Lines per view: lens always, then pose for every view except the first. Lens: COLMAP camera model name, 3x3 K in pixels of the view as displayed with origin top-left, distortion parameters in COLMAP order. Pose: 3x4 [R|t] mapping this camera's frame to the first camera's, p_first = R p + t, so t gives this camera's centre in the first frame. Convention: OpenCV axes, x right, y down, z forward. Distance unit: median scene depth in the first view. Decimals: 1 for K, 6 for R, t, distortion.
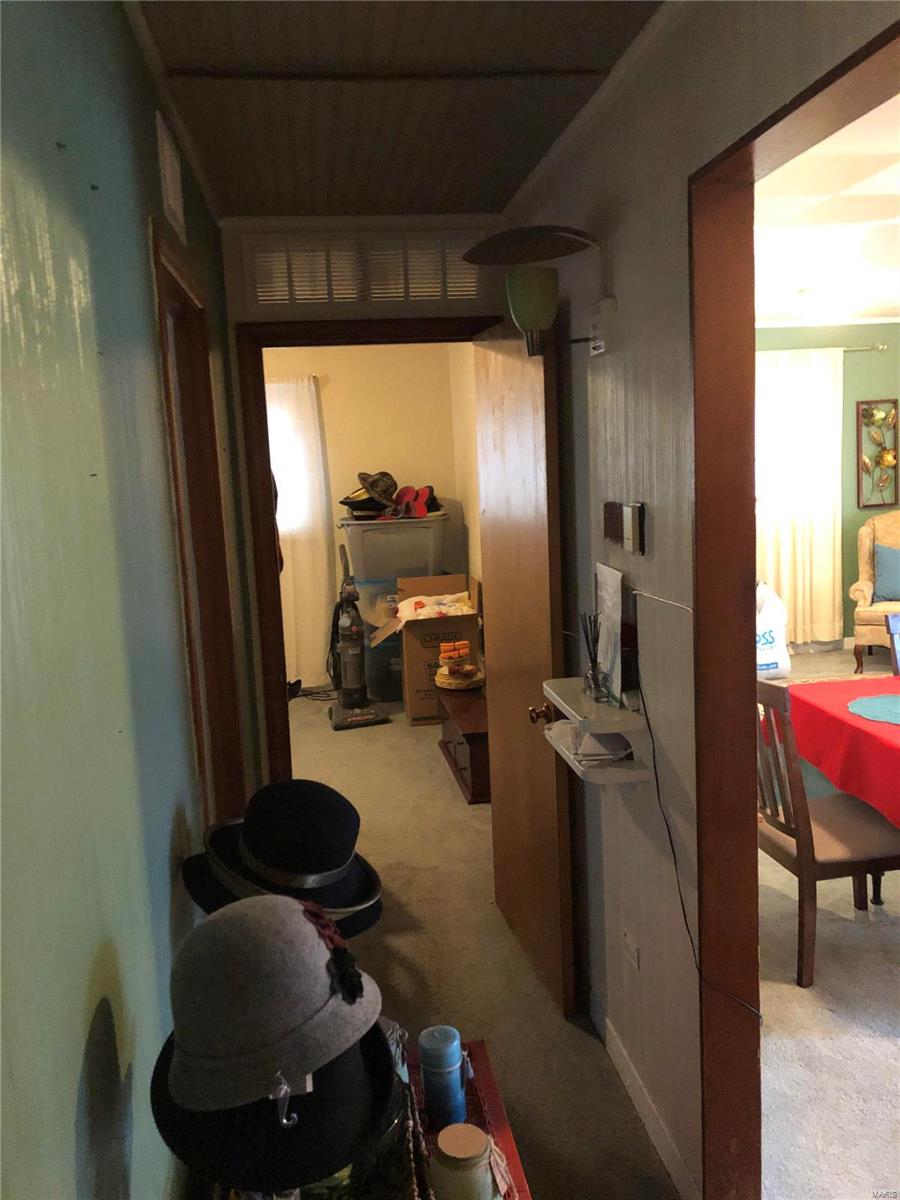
lens RADIAL K [[981.2, 0, 460.2], [0, 981.2, 608.8], [0, 0, 1]] dist [0.014993, -0.006627]
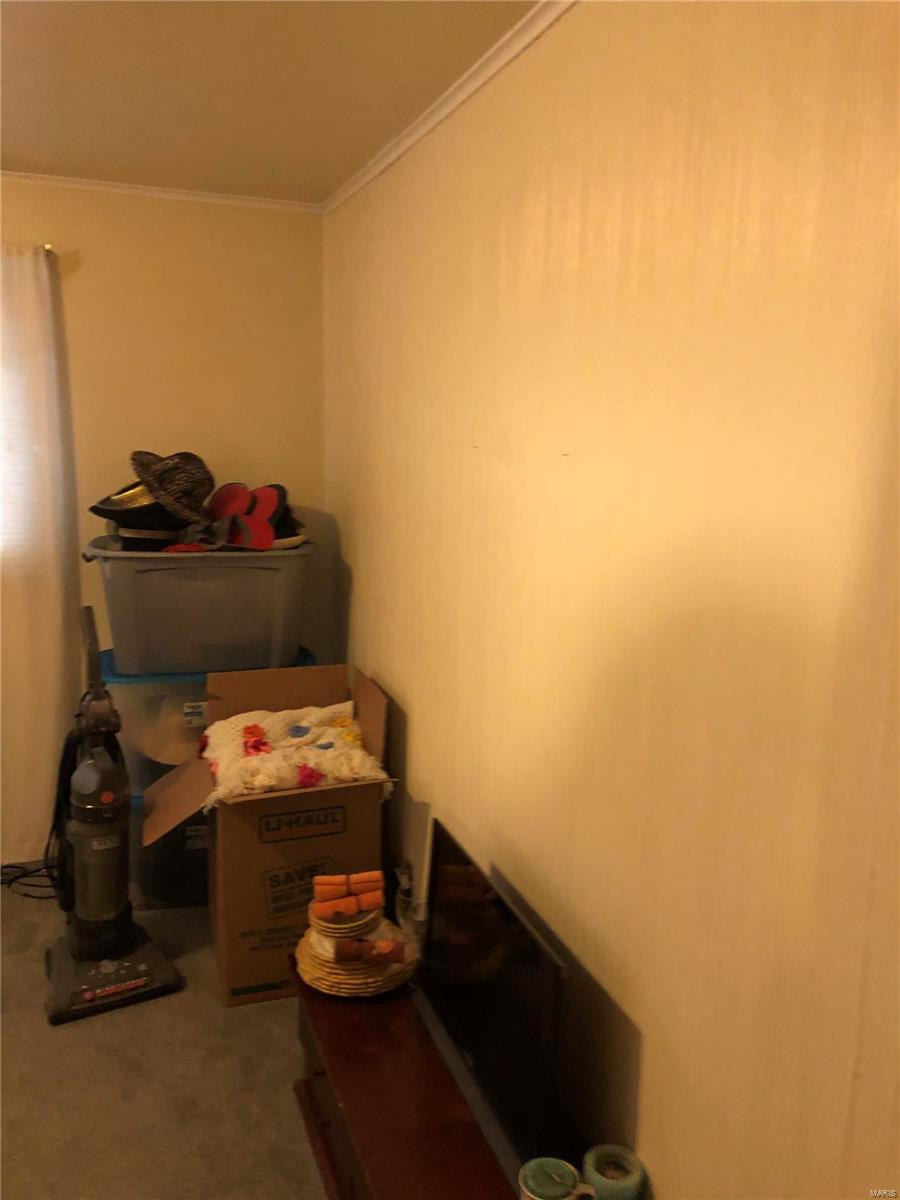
lens RADIAL K [[981.2, 0, 459.9], [0, 981.2, 594.6], [0, 0, 1]] dist [0.014993, -0.006627]
pose [[0.978571, 0.036701, 0.202611, -0.041825], [-0.037817, 0.999283, 0.001638, -0.075404], [-0.202405, -0.009265, 0.979258, 0.497879]]
